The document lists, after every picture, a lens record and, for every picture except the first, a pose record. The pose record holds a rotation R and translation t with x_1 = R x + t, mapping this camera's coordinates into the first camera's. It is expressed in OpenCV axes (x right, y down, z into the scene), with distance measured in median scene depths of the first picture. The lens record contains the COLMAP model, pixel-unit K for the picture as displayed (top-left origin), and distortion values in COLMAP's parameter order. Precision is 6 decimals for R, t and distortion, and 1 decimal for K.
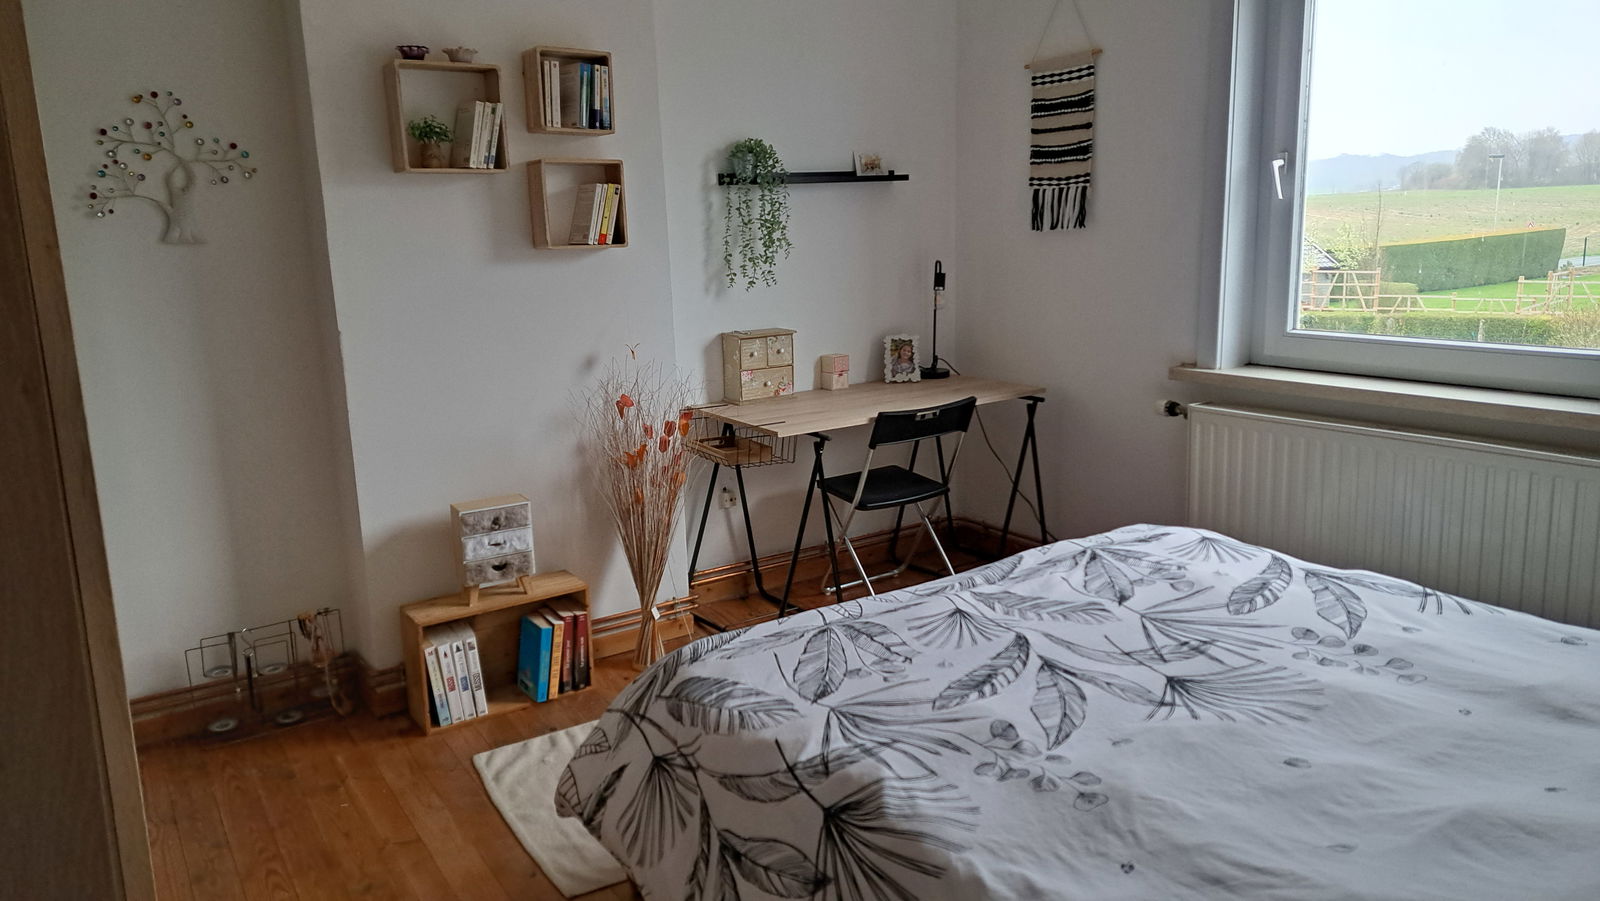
lens RADIAL K [[1132.8, 0, 809.6], [0, 1132.8, 443.2], [0, 0, 1]] dist [0.103182, -0.111774]
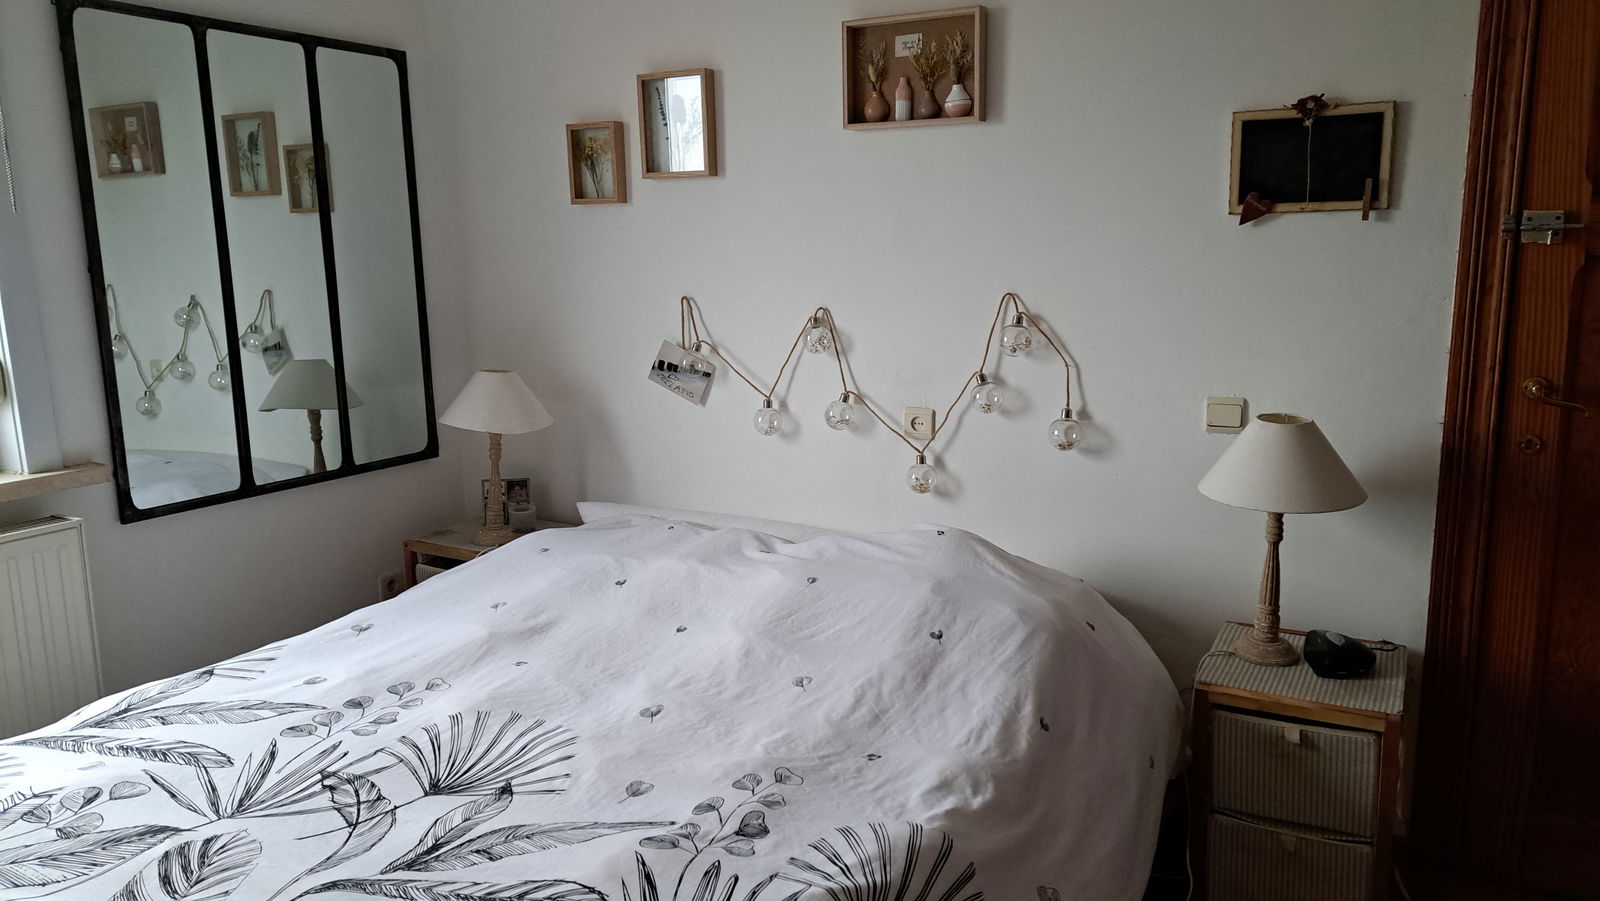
lens RADIAL K [[1132.8, 0, 809.6], [0, 1132.8, 443.2], [0, 0, 1]] dist [0.103182, -0.111774]
pose [[-0.457059, -0.114526, 0.882032, -0.396865], [0.204444, 0.951595, 0.229499, -0.131305], [-0.865621, 0.285221, -0.411521, 0.802054]]
